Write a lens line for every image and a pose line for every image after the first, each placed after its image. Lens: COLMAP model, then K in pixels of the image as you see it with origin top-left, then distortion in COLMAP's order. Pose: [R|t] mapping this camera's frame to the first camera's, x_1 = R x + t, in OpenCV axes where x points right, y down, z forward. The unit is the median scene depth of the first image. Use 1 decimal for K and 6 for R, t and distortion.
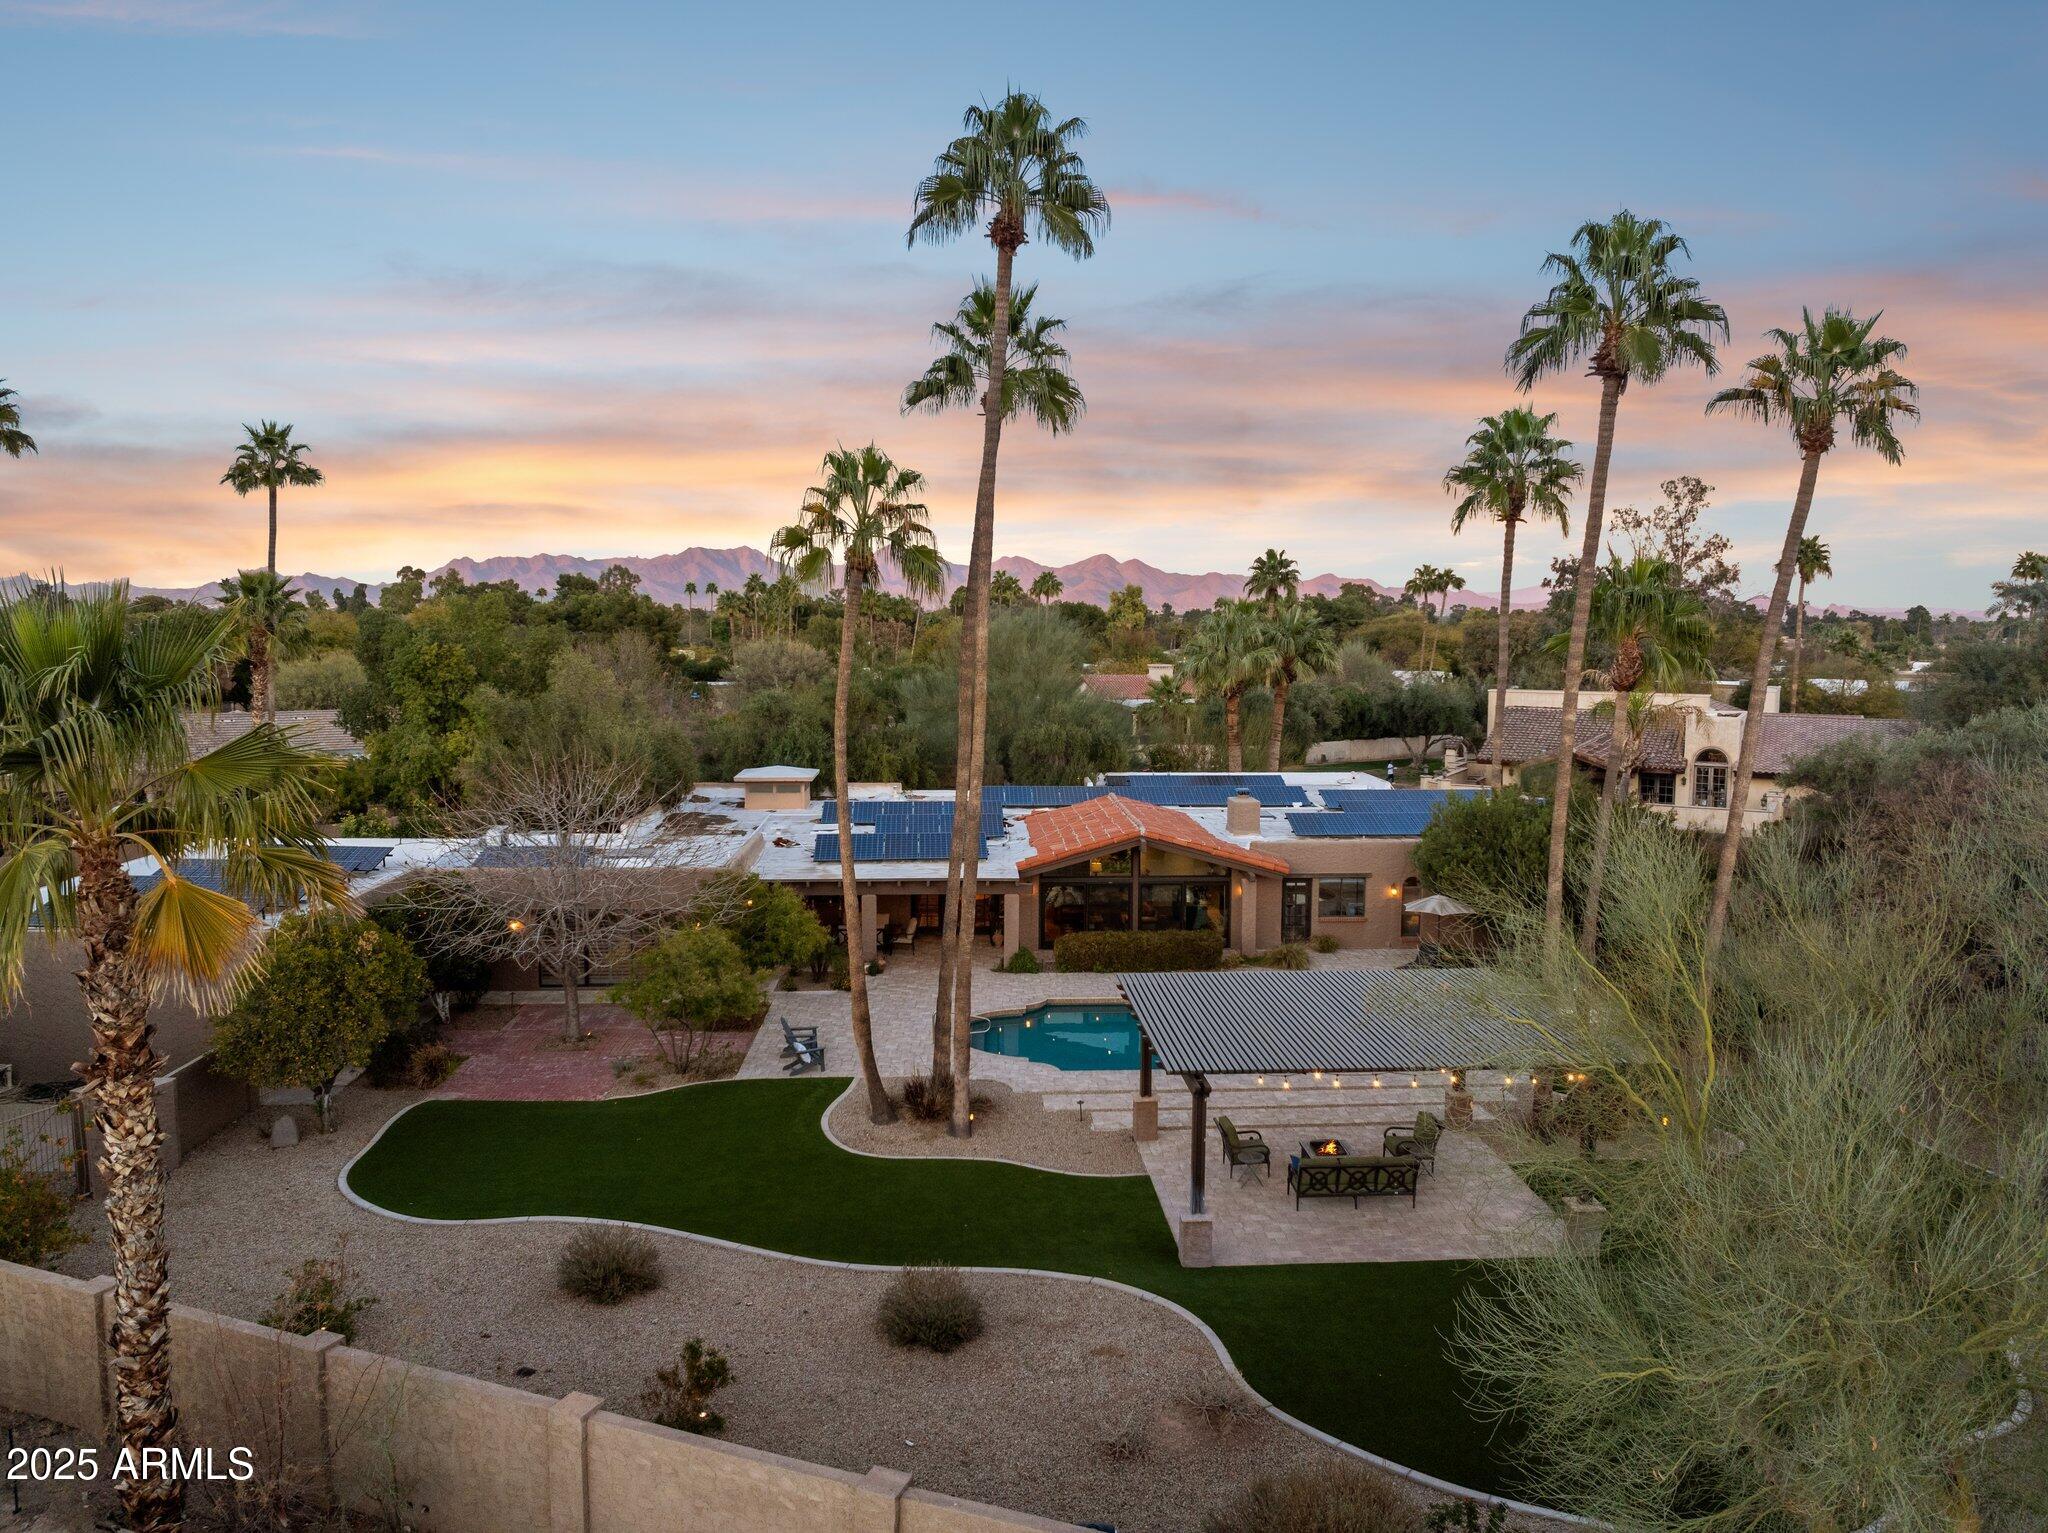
lens RADIAL K [[1418.9, 0, 1024.0], [0, 1418.9, 766.5], [0, 0, 1]] dist [-0.000732, -0.072792]
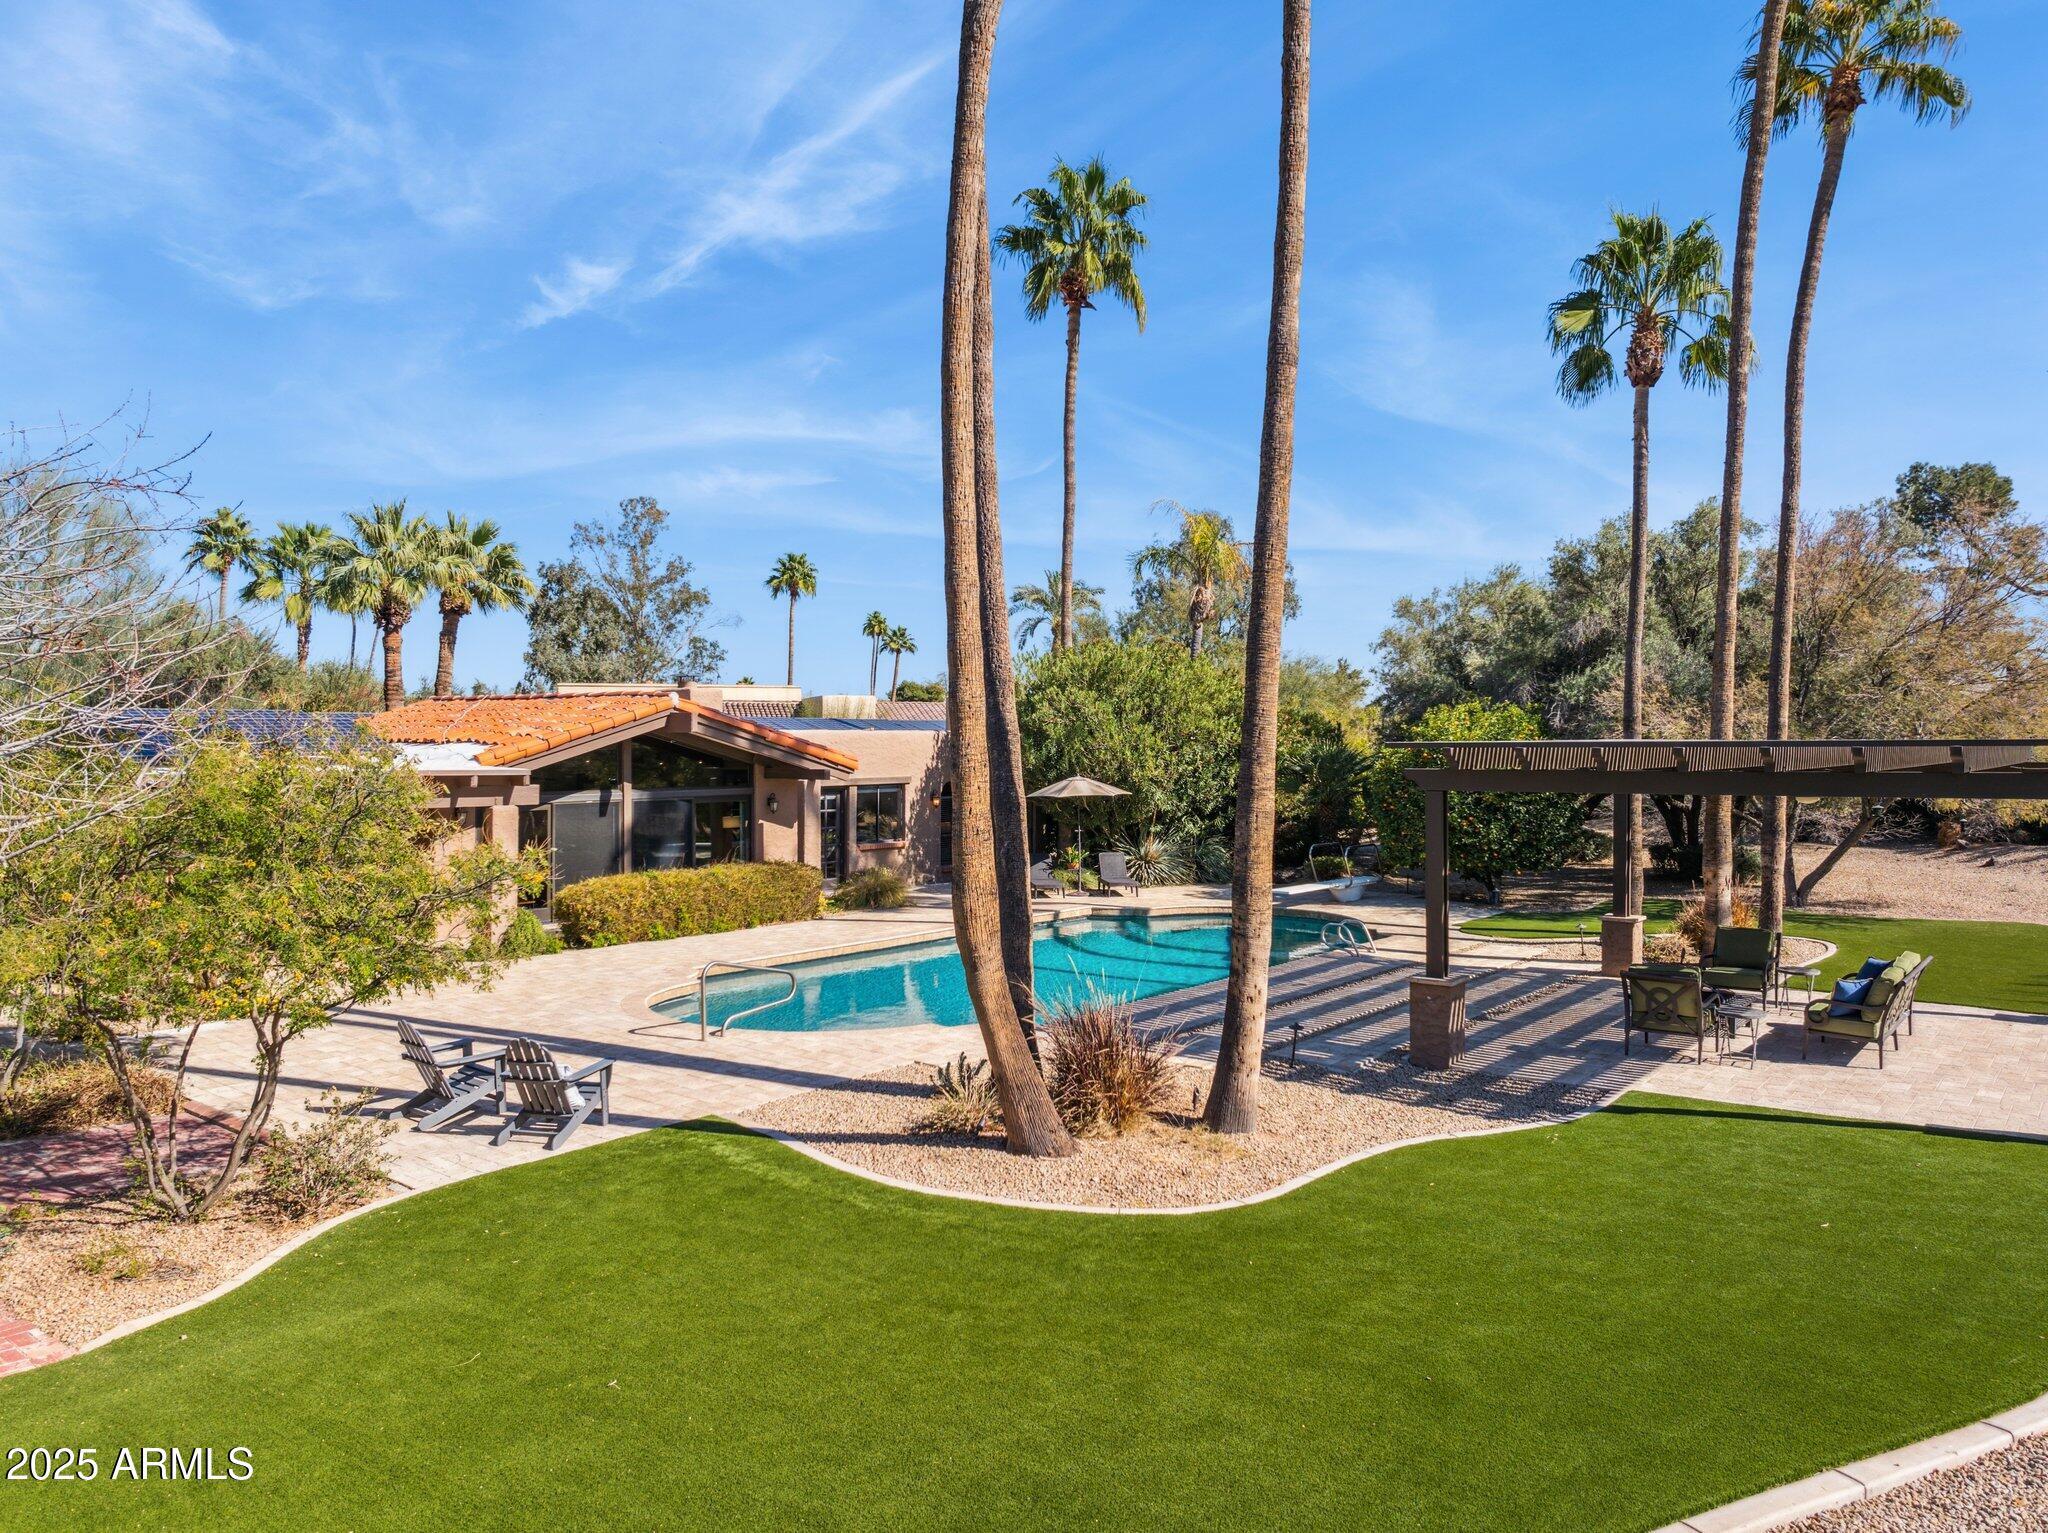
lens RADIAL K [[1420.9, 0, 1024.0], [0, 1420.9, 766.5], [0, 0, 1]] dist [-0.005102, 0.000092]
pose [[0.657486, -0.002331, 0.753463, -0.260776], [0.055425, 0.997436, -0.045278, 0.103703], [-0.751426, 0.071530, 0.655929, 0.479777]]
